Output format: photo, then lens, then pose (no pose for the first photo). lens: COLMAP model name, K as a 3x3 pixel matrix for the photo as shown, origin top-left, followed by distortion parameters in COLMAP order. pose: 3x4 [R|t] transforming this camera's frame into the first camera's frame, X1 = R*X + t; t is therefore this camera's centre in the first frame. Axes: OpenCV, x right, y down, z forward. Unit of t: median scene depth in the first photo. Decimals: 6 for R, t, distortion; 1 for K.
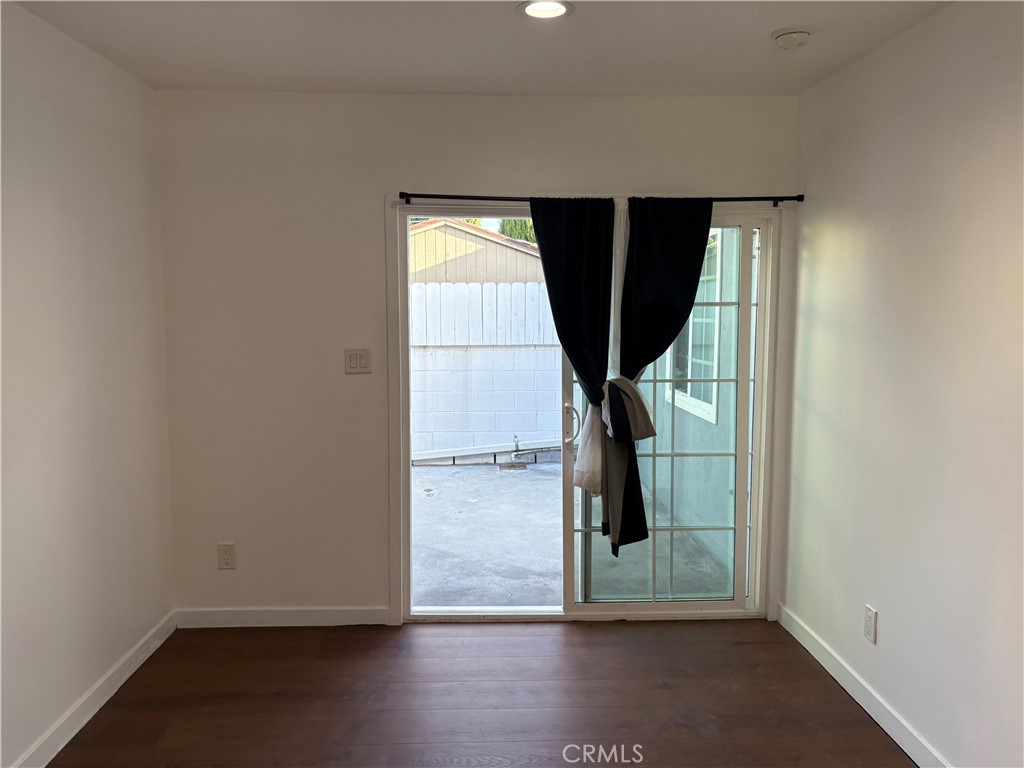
lens RADIAL K [[774.4, 0, 513.0], [0, 774.4, 384.6], [0, 0, 1]] dist [0.015512, -0.005809]
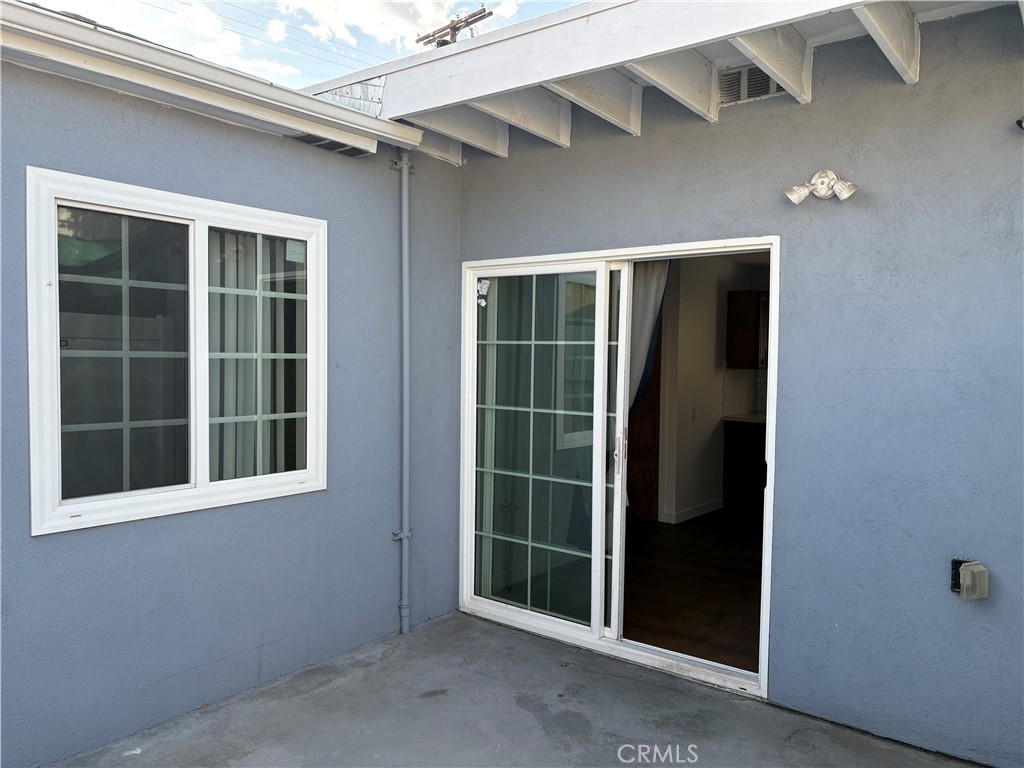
lens RADIAL K [[774.4, 0, 509.9], [0, 774.4, 380.8], [0, 0, 1]] dist [0.015512, -0.005809]
pose [[-0.765221, -0.038406, 0.642621, -0.497749], [0.041832, 0.993143, 0.109167, -0.177719], [-0.642407, 0.110420, -0.758367, 1.924263]]
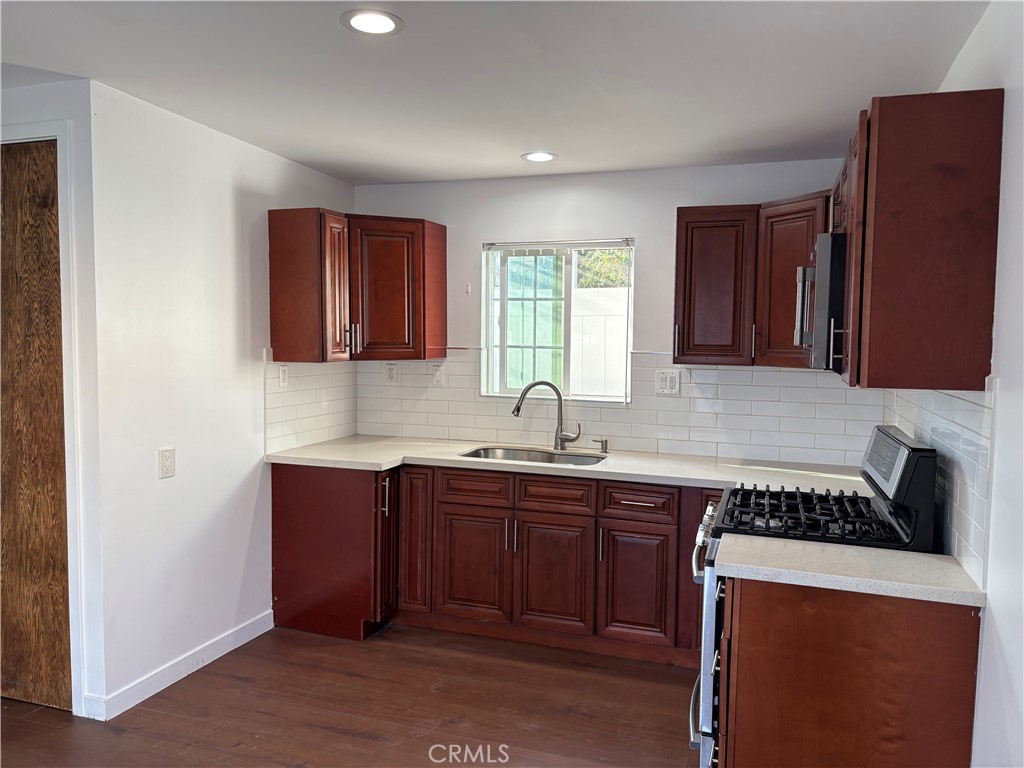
lens RADIAL K [[774.4, 0, 511.3], [0, 774.4, 386.6], [0, 0, 1]] dist [0.015512, -0.005809]
pose [[-0.933010, -0.035579, 0.358088, -0.334458], [0.020802, 0.988103, 0.152377, -0.098988], [-0.359250, 0.149618, -0.921170, 1.035906]]
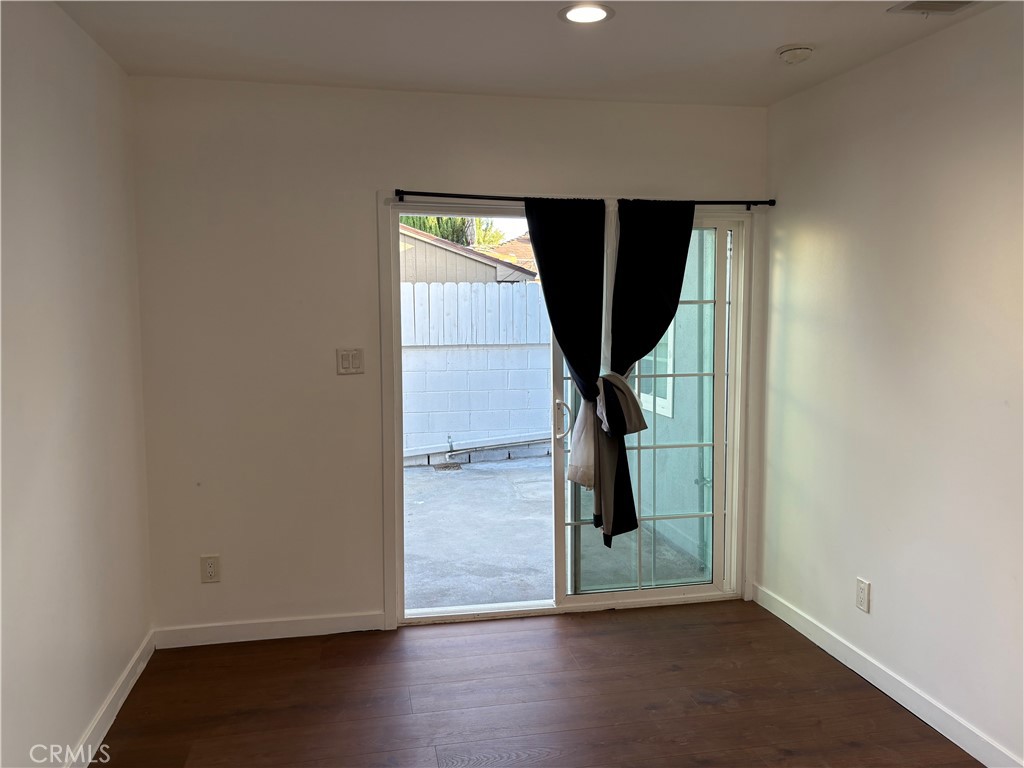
lens RADIAL K [[774.4, 0, 515.5], [0, 774.4, 383.3], [0, 0, 1]] dist [0.015512, -0.005809]
pose [[0.986780, -0.019176, 0.160925, -0.150215], [0.019755, 0.999803, -0.002000, 0.003359], [-0.160855, 0.005153, 0.986965, 0.002717]]
